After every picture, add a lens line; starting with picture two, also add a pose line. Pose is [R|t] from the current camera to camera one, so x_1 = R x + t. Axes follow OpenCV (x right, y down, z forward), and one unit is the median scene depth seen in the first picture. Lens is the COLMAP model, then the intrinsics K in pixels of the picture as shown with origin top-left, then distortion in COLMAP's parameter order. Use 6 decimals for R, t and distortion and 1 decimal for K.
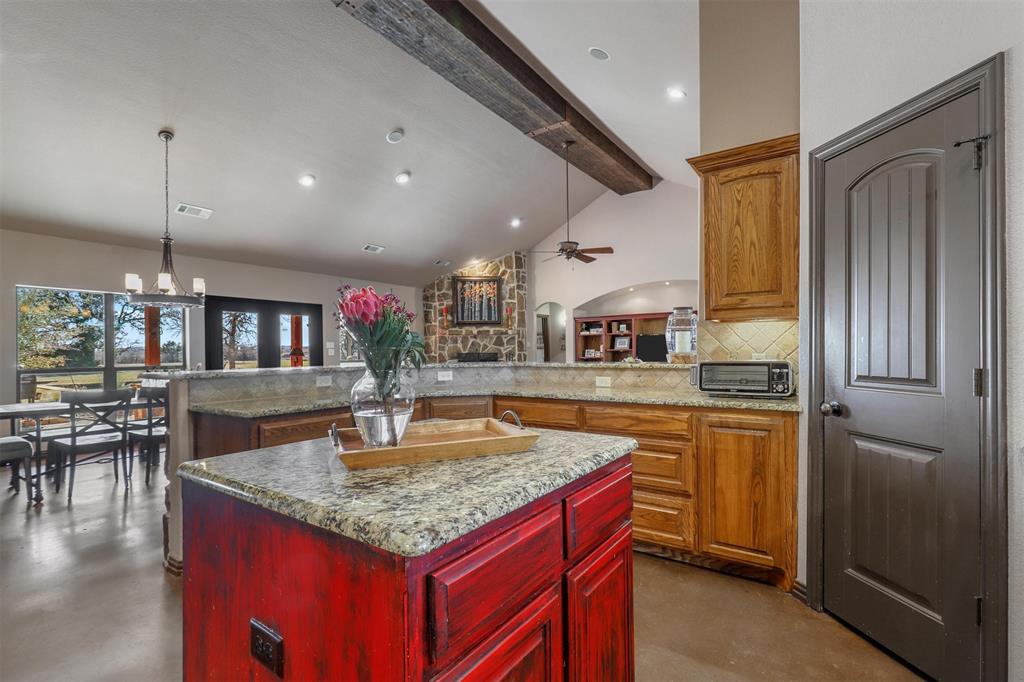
lens RADIAL K [[466.1, 0, 513.5], [0, 466.1, 345.5], [0, 0, 1]] dist [-0.000692, 0.000146]
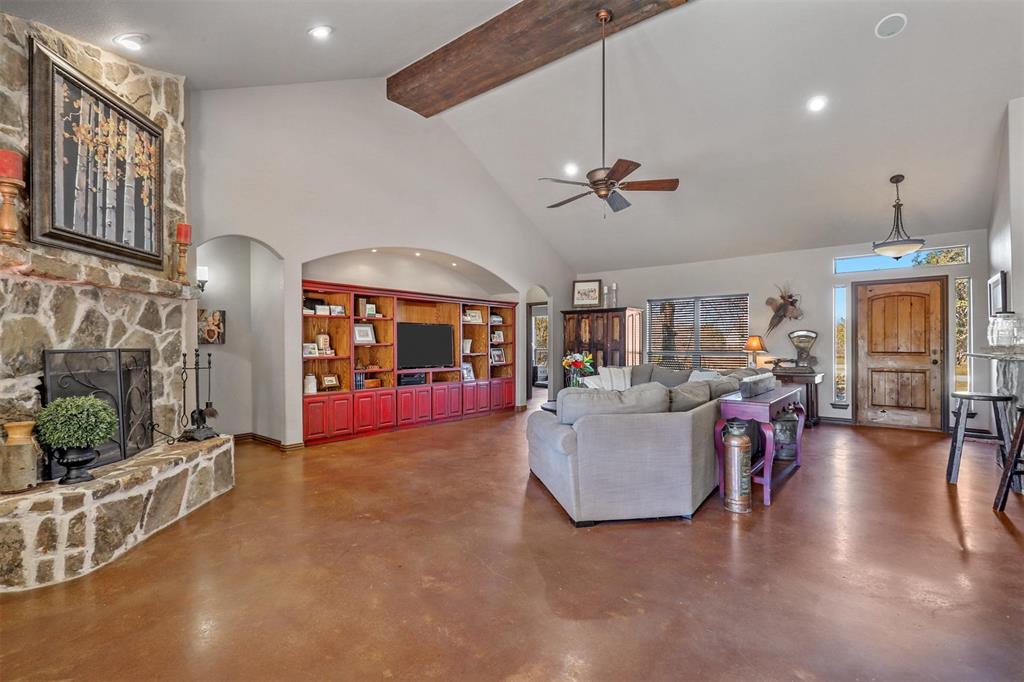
lens RADIAL K [[466.1, 0, 513.5], [0, 466.1, 345.5], [0, 0, 1]] dist [-0.000692, 0.000146]
pose [[0.099366, 0.010635, 0.994994, -0.348317], [-0.001172, 0.999943, -0.010571, 0.016583], [-0.995050, -0.000115, 0.099372, 0.718053]]
